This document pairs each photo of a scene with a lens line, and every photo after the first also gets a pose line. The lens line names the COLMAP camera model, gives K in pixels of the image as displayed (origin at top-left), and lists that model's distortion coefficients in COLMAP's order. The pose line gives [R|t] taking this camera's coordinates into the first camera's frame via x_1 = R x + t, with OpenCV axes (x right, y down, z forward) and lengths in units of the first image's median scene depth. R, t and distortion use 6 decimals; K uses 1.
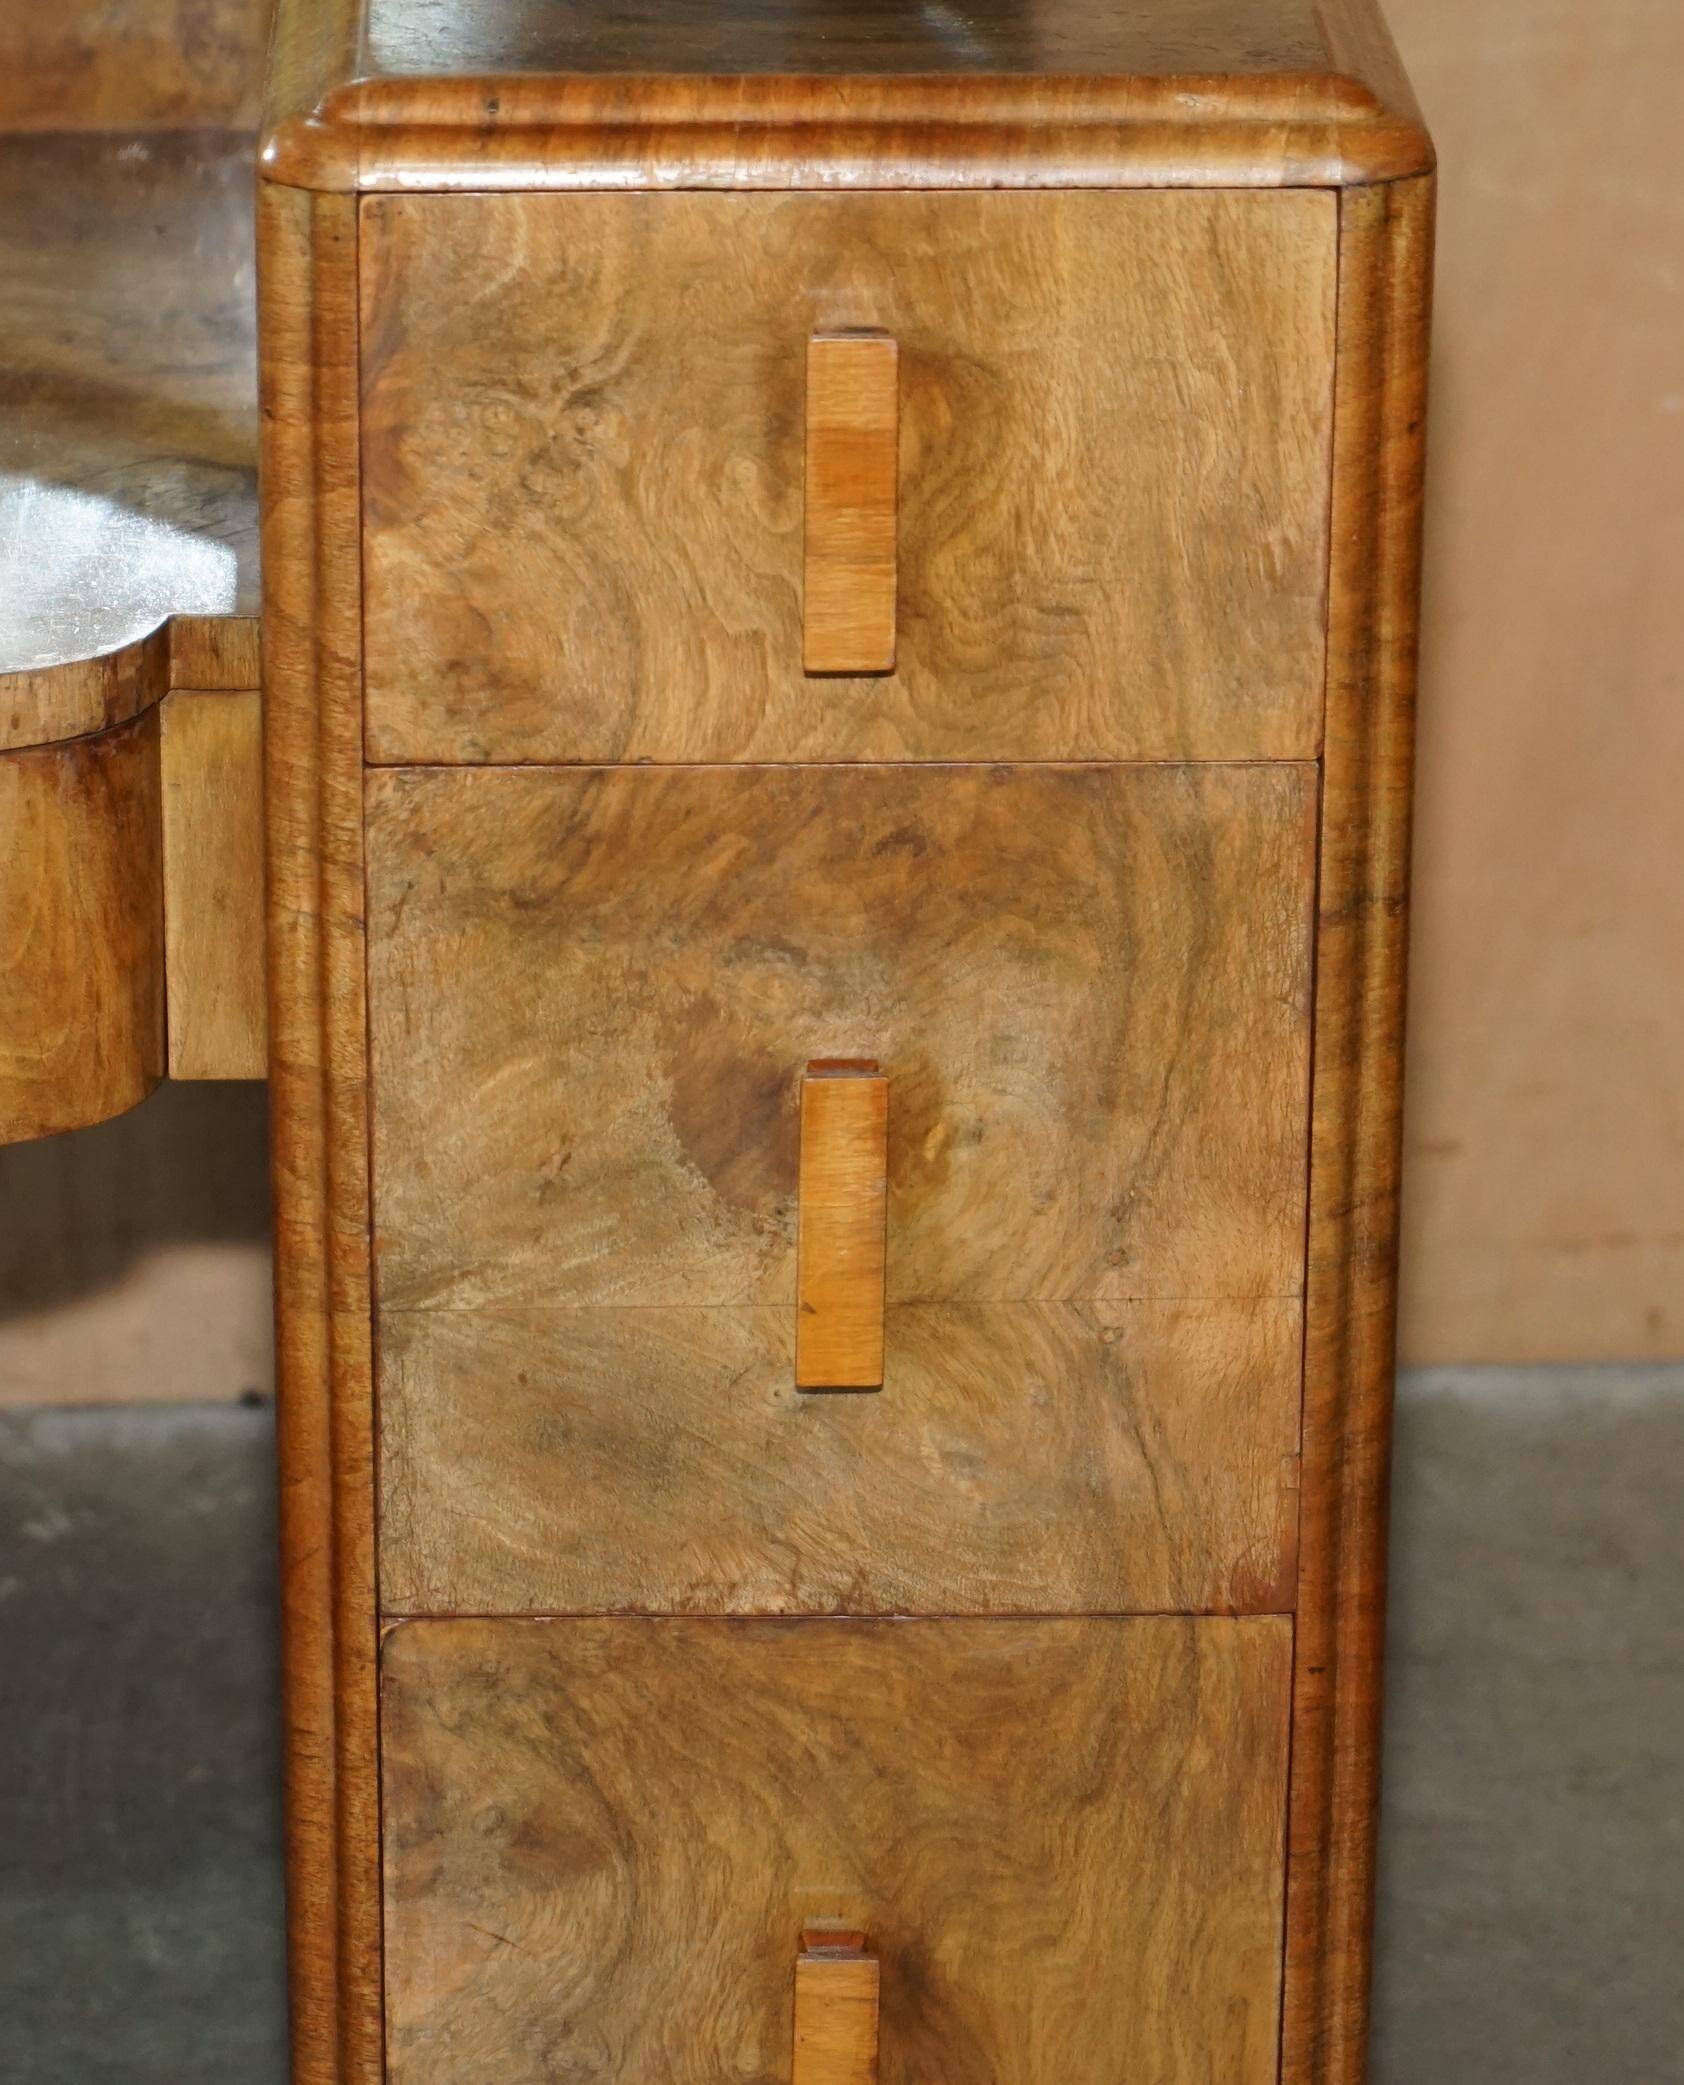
lens RADIAL K [[8142.5, 0, 722.4], [0, 8142.5, 818.9], [0, 0, 1]] dist [-0.032534, 0.000000]
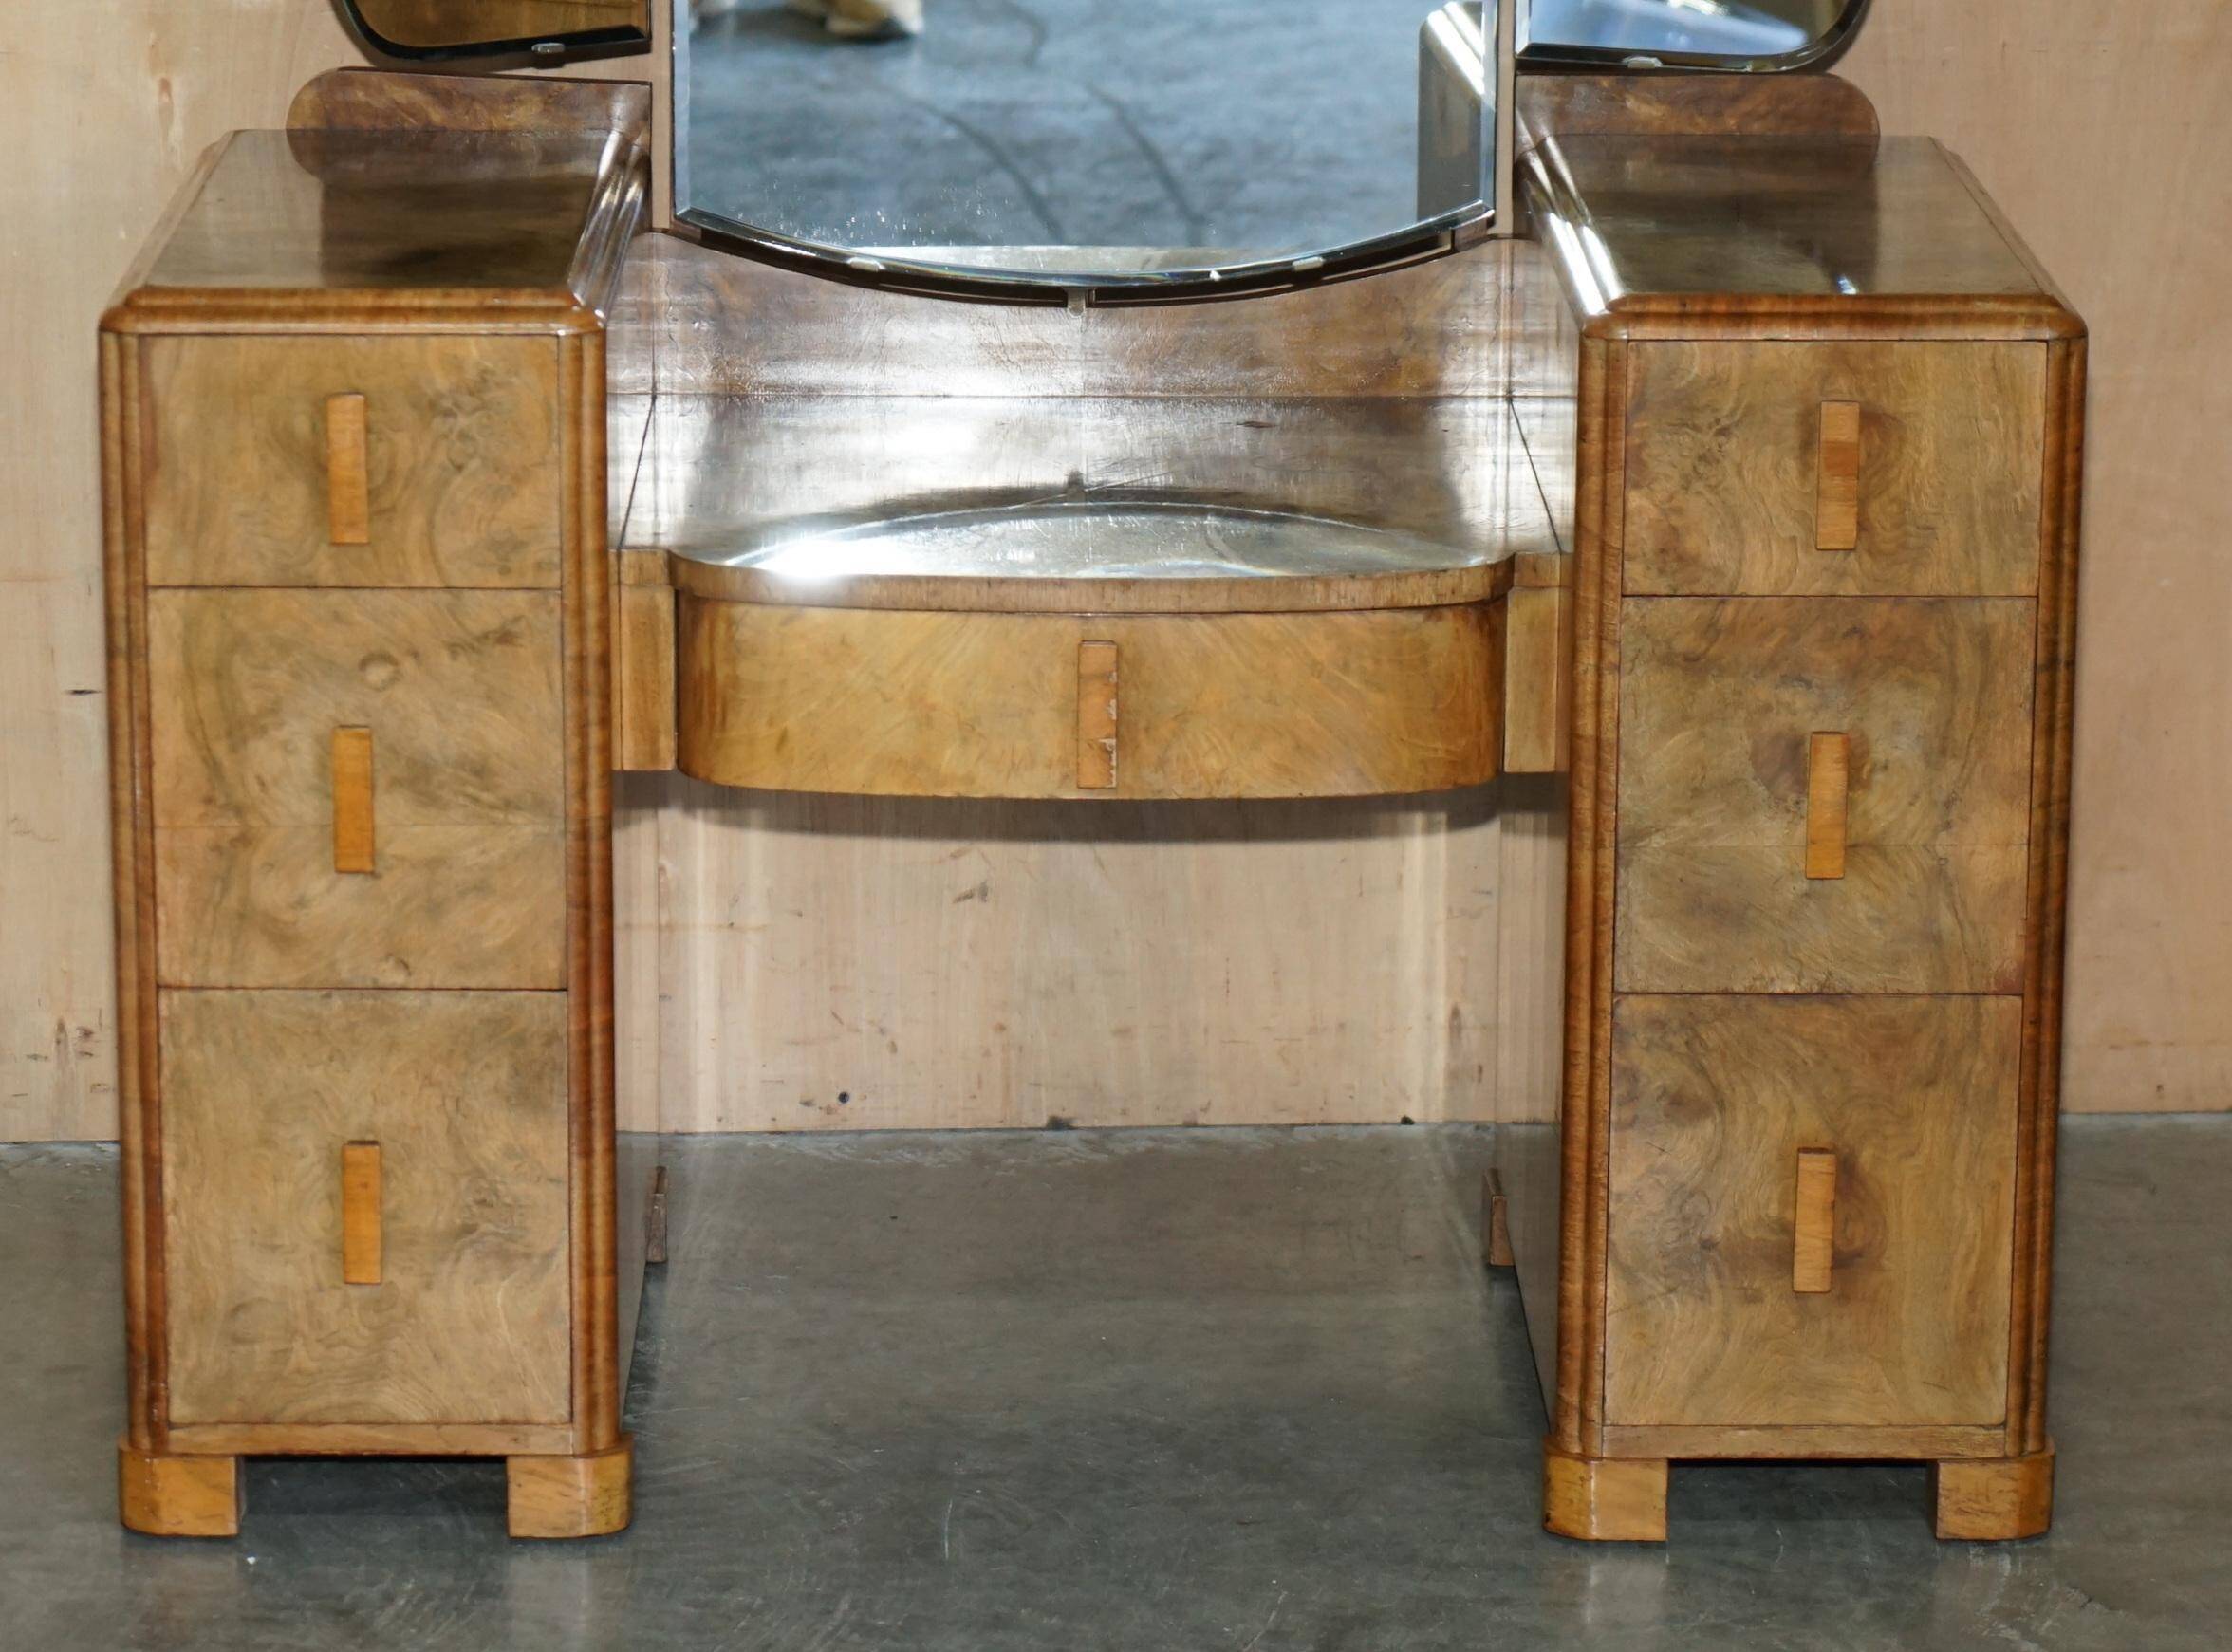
lens RADIAL K [[7864.8, 0, 1114.1], [0, 7864.8, 830.6], [0, 0, 1]] dist [-0.037150, 0.000000]
pose [[0.999987, 0.003965, -0.003204, -0.175056], [-0.004281, 0.994393, -0.105665, 0.286556], [0.002767, 0.105678, 0.994397, -1.166455]]
